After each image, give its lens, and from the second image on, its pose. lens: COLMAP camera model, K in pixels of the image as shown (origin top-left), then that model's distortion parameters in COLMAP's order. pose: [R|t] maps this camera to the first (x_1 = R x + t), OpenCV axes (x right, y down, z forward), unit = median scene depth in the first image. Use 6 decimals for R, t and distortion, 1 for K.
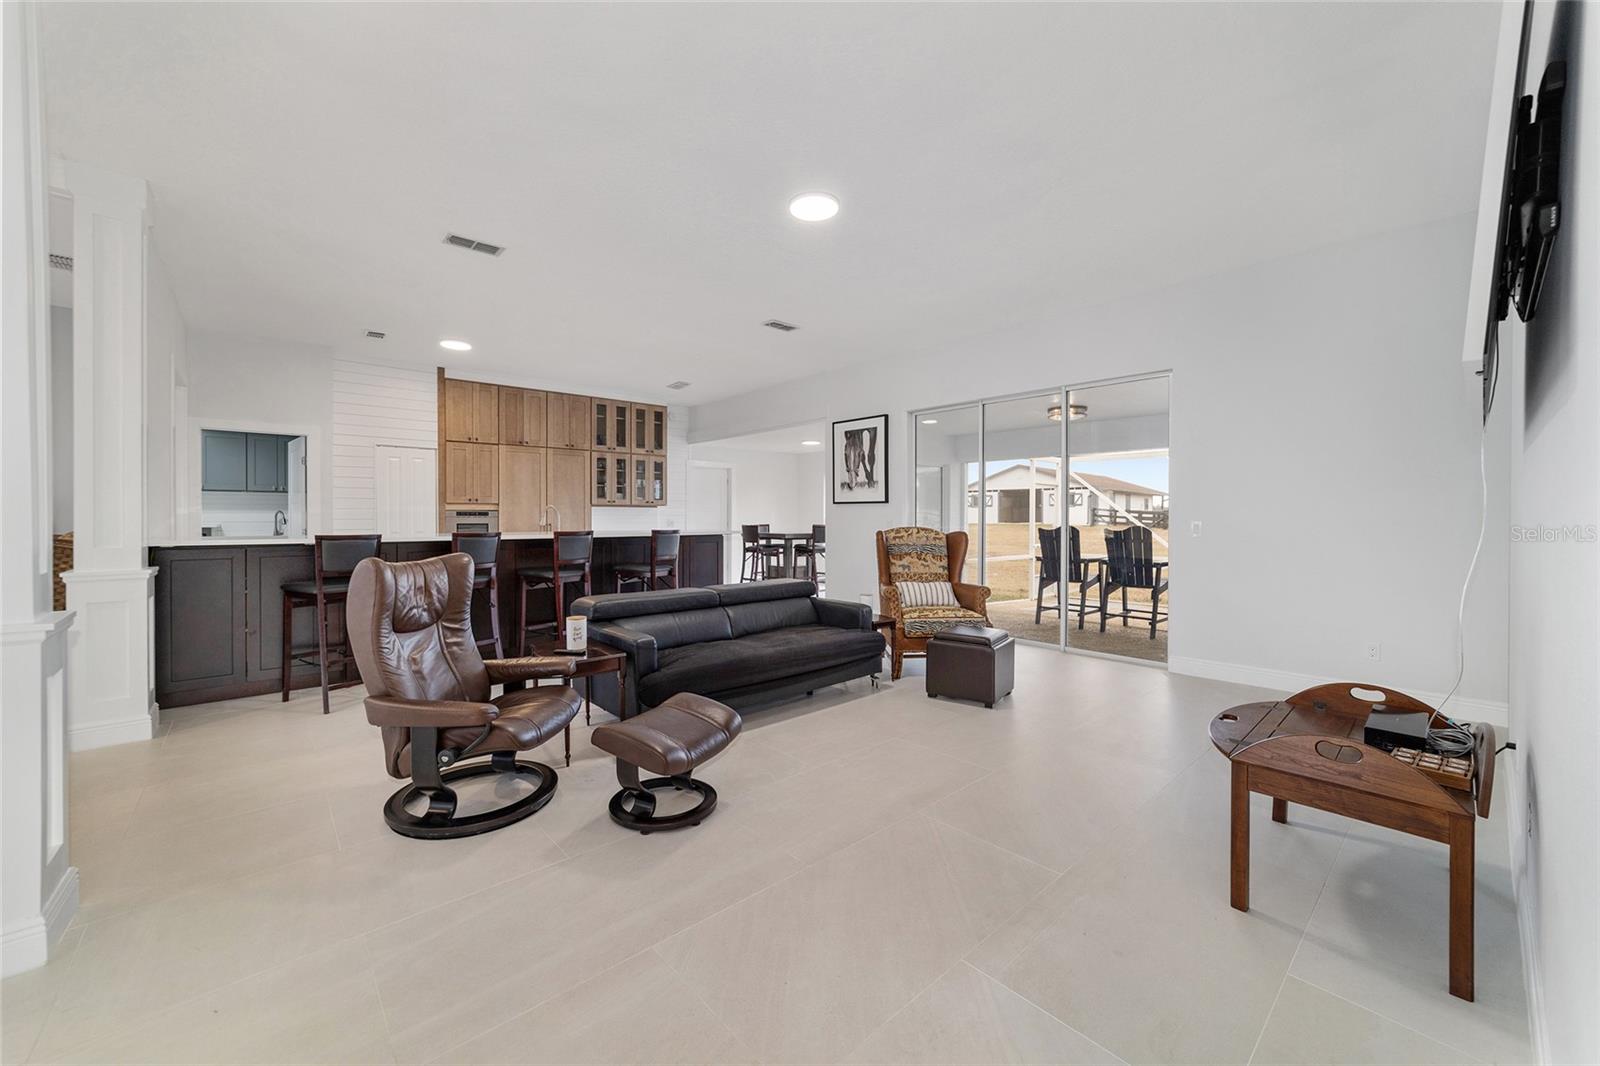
lens RADIAL K [[616.7, 0, 795.8], [0, 616.7, 527.4], [0, 0, 1]] dist [-0.012872, 0.007263]
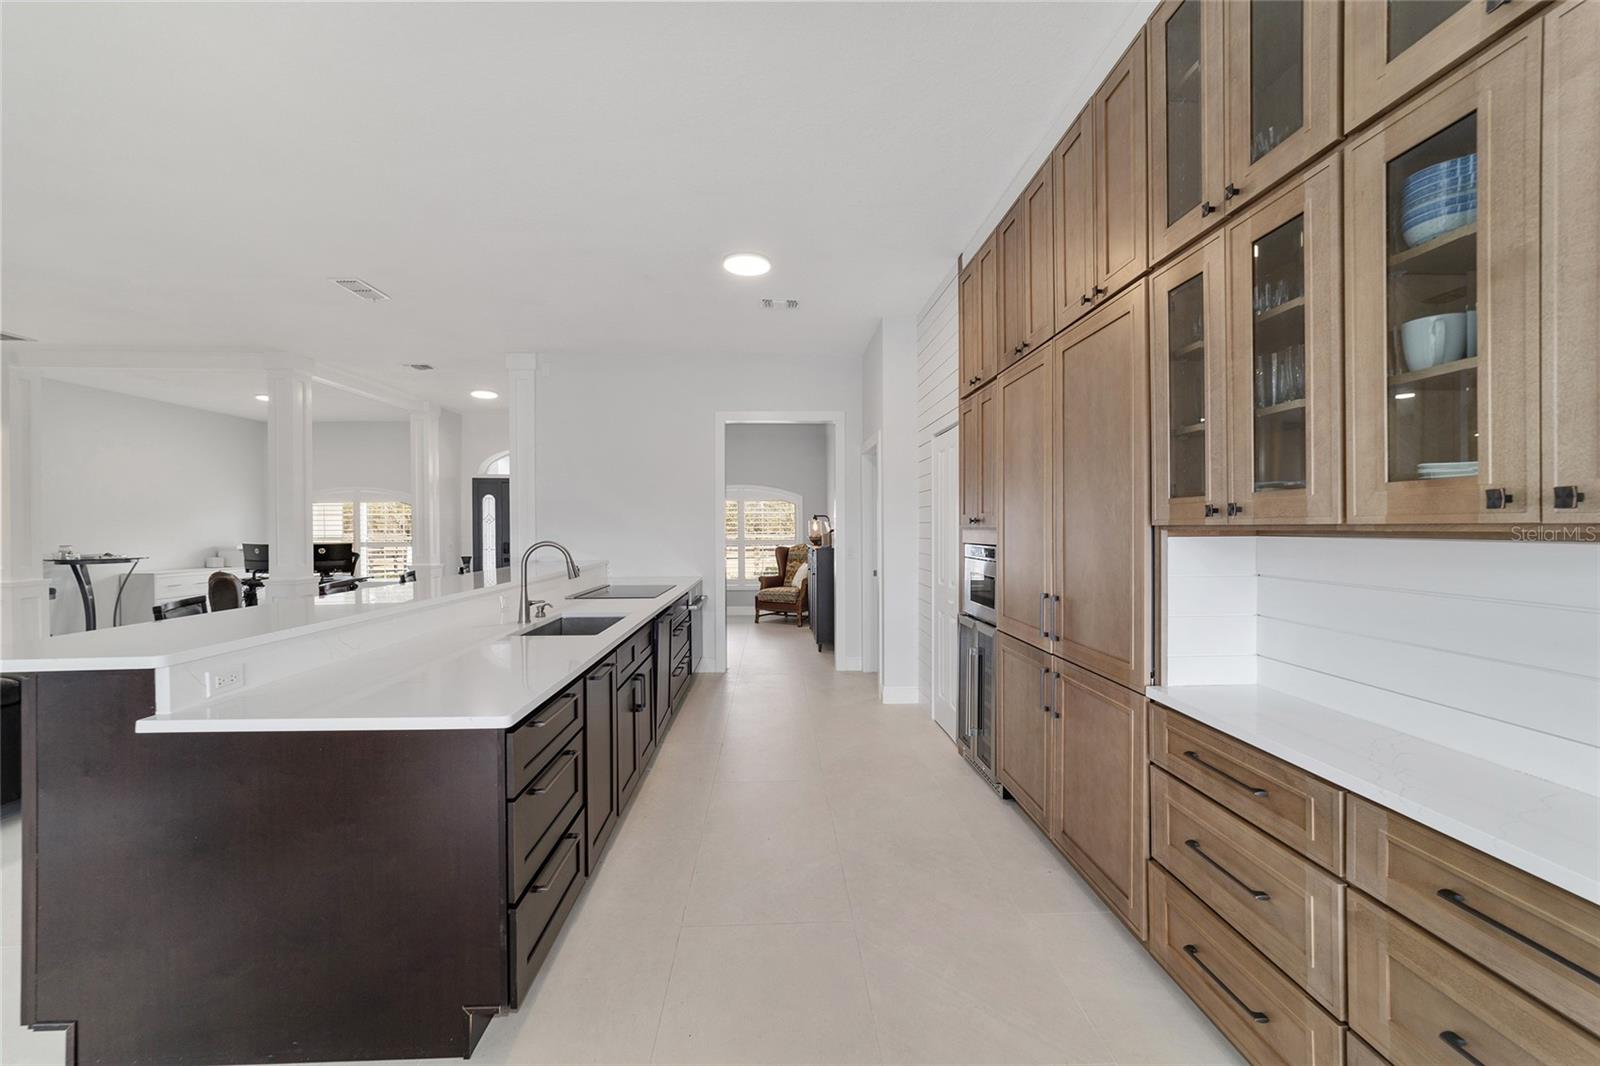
lens RADIAL K [[616.7, 0, 795.8], [0, 616.7, 527.4], [0, 0, 1]] dist [-0.012872, 0.007263]
pose [[-0.640810, 0.004792, -0.767685, -0.104062], [-0.008314, 0.999879, 0.013182, -0.043203], [0.767655, 0.014830, -0.640692, 1.159533]]
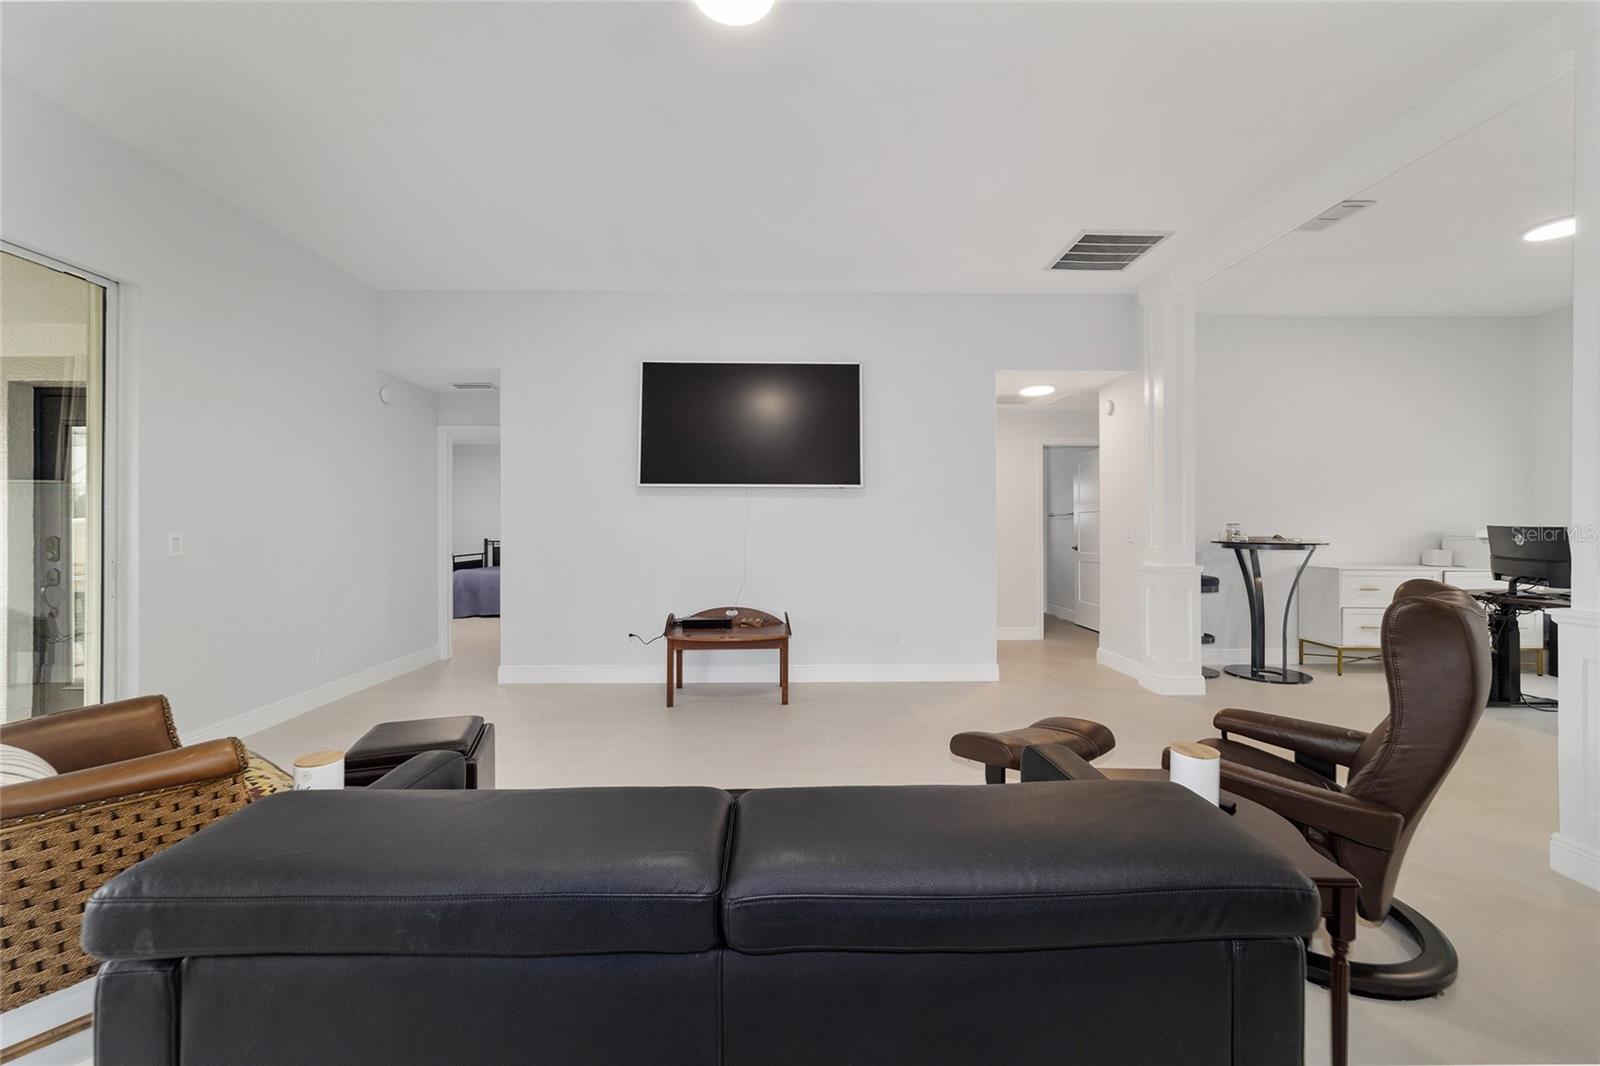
lens RADIAL K [[616.7, 0, 795.8], [0, 616.7, 527.4], [0, 0, 1]] dist [-0.012872, 0.007263]
pose [[-0.766962, -0.002488, 0.641687, -0.170516], [0.011336, 0.999784, 0.017426, -0.011663], [-0.641592, 0.020639, -0.766768, 0.647573]]
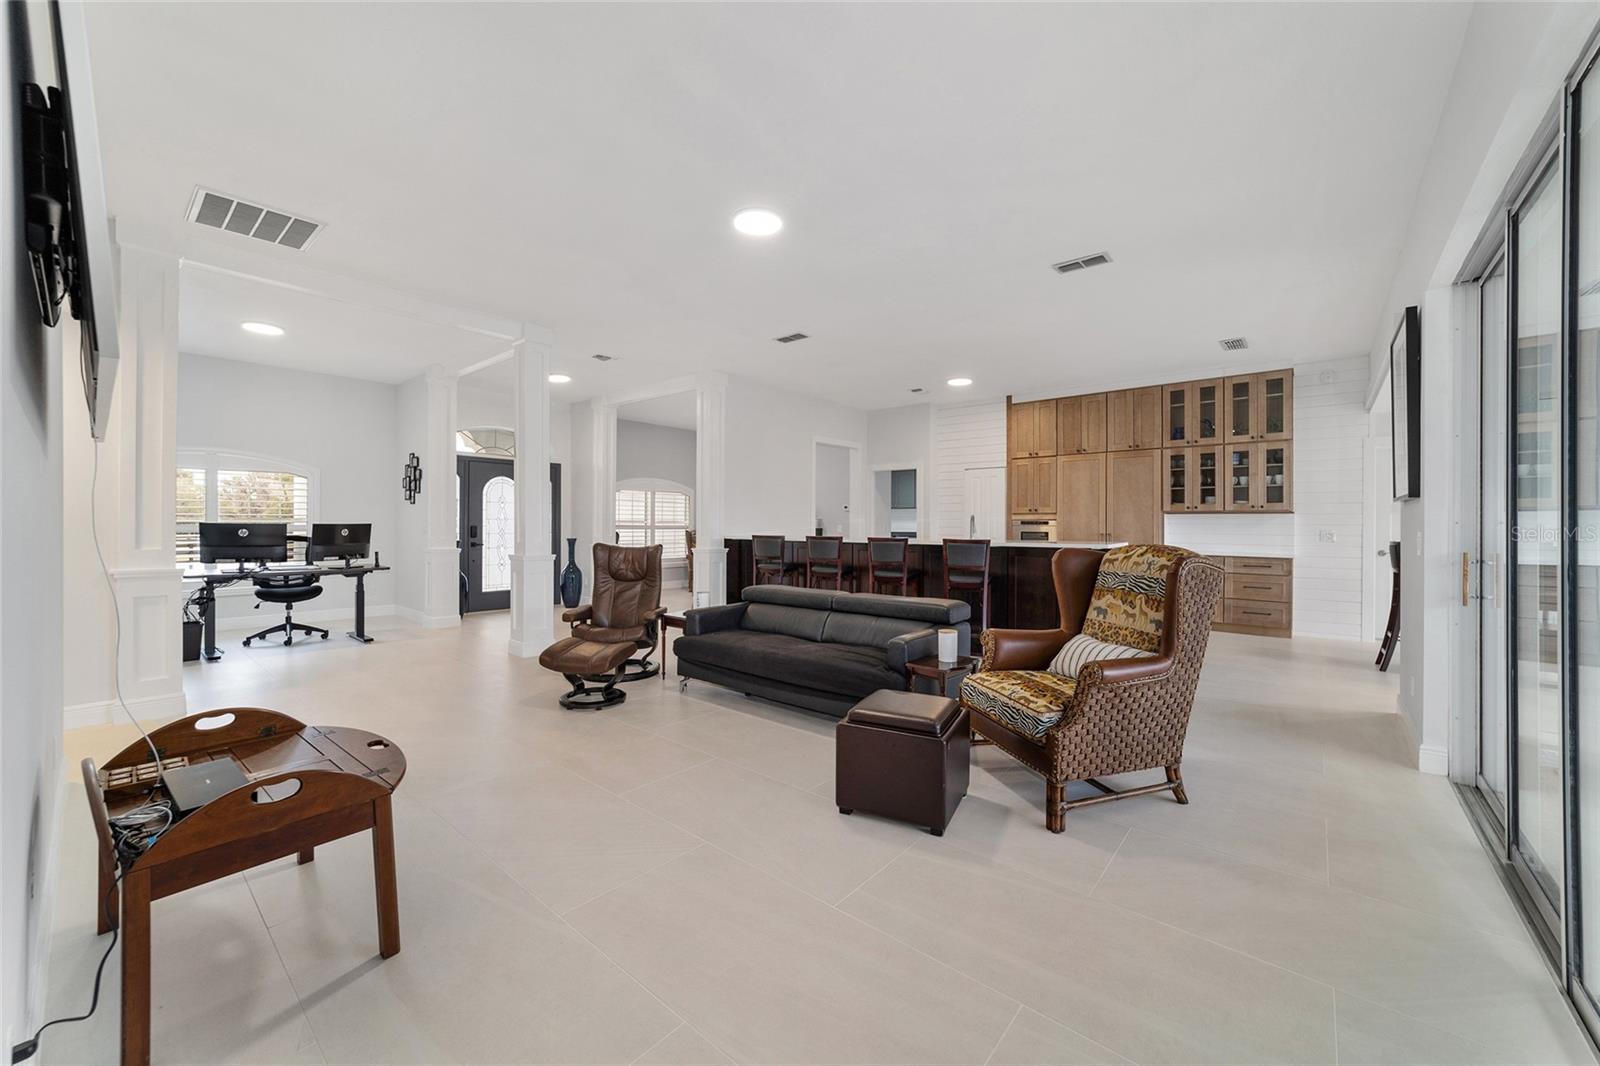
lens RADIAL K [[623.9, 0, 801.1], [0, 623.9, 522.3], [0, 0, 1]] dist [-0.001819, -0.000137]
pose [[0.141688, -0.002972, -0.989907, 0.496528], [-0.021114, 0.999759, -0.006024, -0.007650], [0.989686, 0.021755, 0.141591, 0.431507]]
